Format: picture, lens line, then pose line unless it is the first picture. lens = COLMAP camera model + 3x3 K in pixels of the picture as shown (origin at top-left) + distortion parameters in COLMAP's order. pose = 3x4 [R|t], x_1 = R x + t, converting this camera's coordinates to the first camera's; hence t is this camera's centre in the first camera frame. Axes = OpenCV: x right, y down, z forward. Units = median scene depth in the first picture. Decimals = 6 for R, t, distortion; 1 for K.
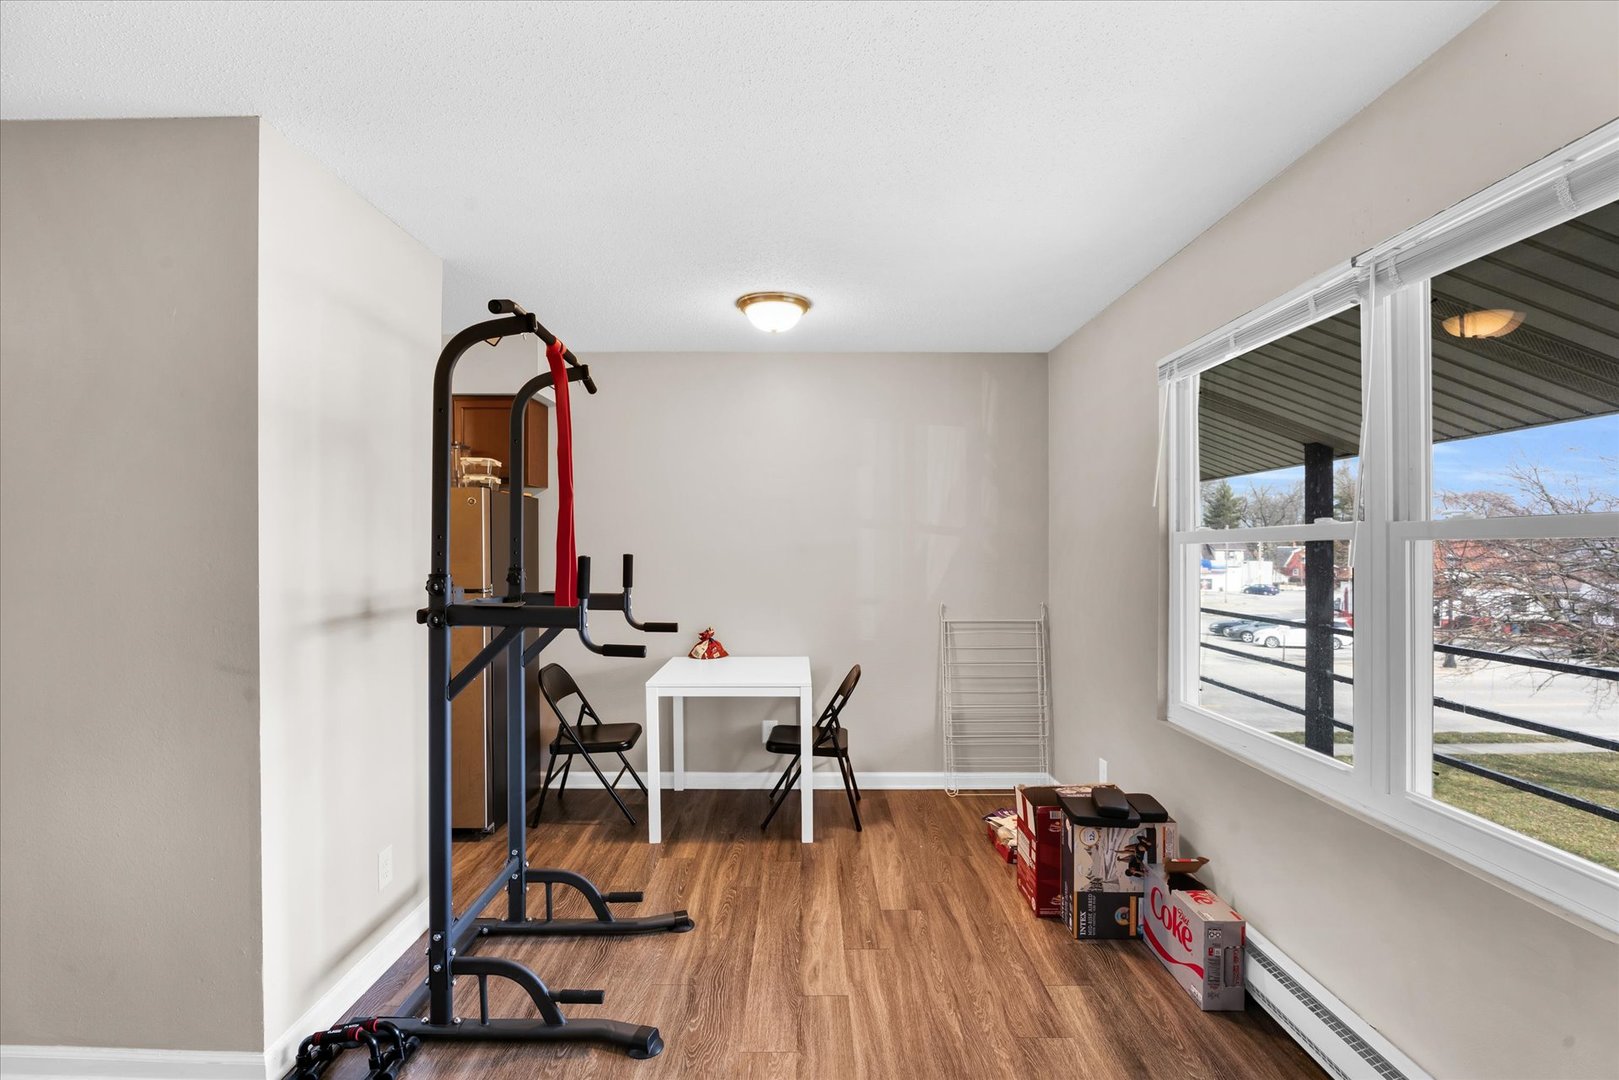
lens RADIAL K [[755.4, 0, 808.8], [0, 755.4, 557.1], [0, 0, 1]] dist [-0.011663, 0.001192]
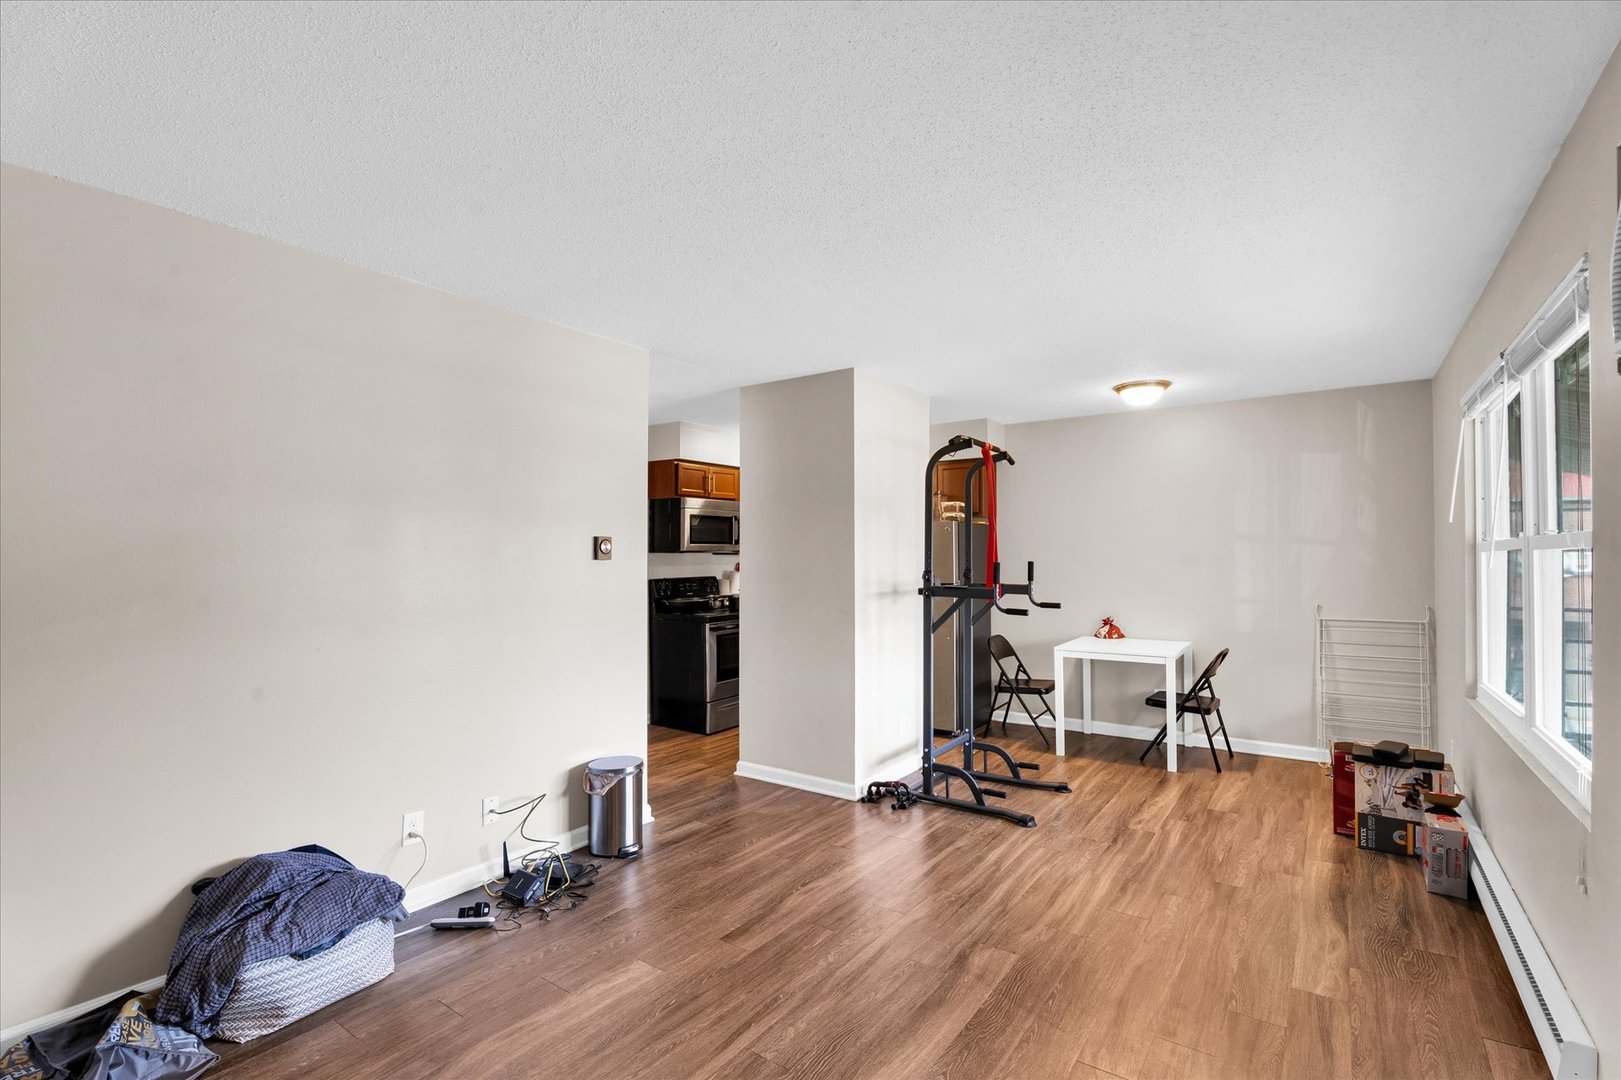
lens RADIAL K [[756.4, 0, 809.8], [0, 756.4, 557.1], [0, 0, 1]] dist [-0.011663, 0.001192]
pose [[0.816008, -0.003961, -0.578027, 0.329732], [-0.003203, 0.999930, -0.011374, 0.007595], [0.578032, 0.011133, 0.815938, -0.653909]]
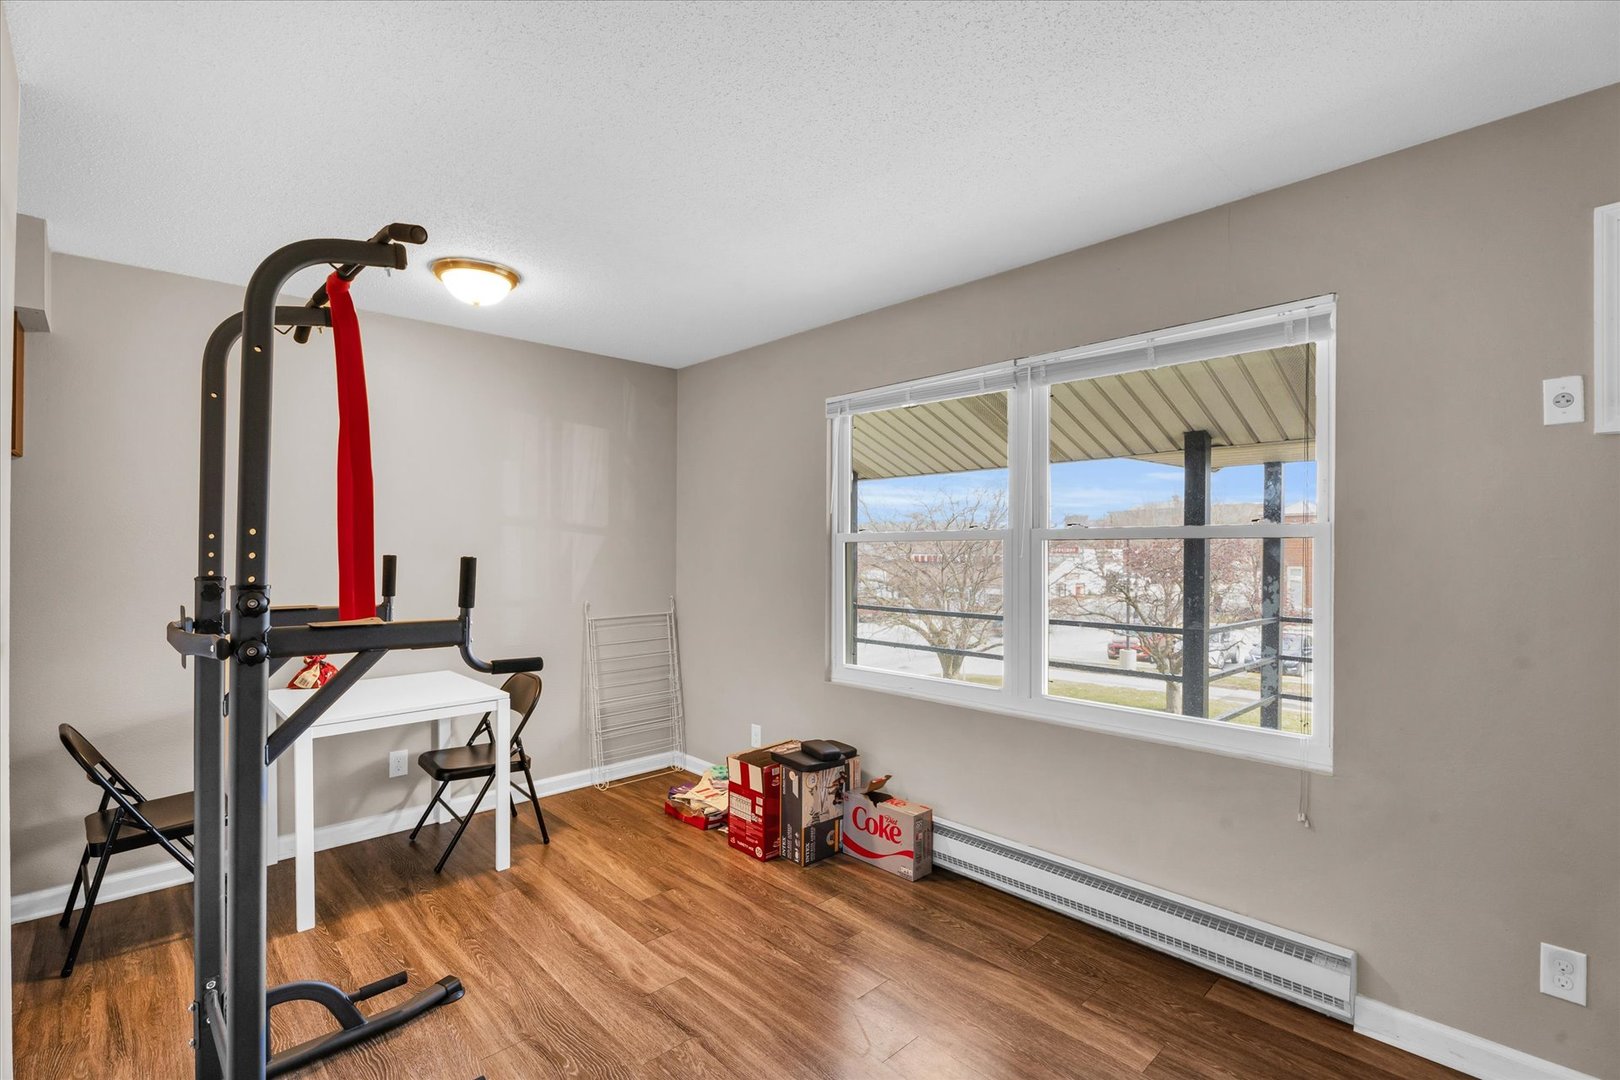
lens RADIAL K [[737.4, 0, 828.2], [0, 737.4, 554.2], [0, 0, 1]] dist [-0.004915, -0.000009]
pose [[0.716027, -0.006976, 0.698038, -0.440581], [0.007999, 0.999966, 0.001788, -0.001909], [-0.698027, 0.004303, 0.716059, 0.112053]]
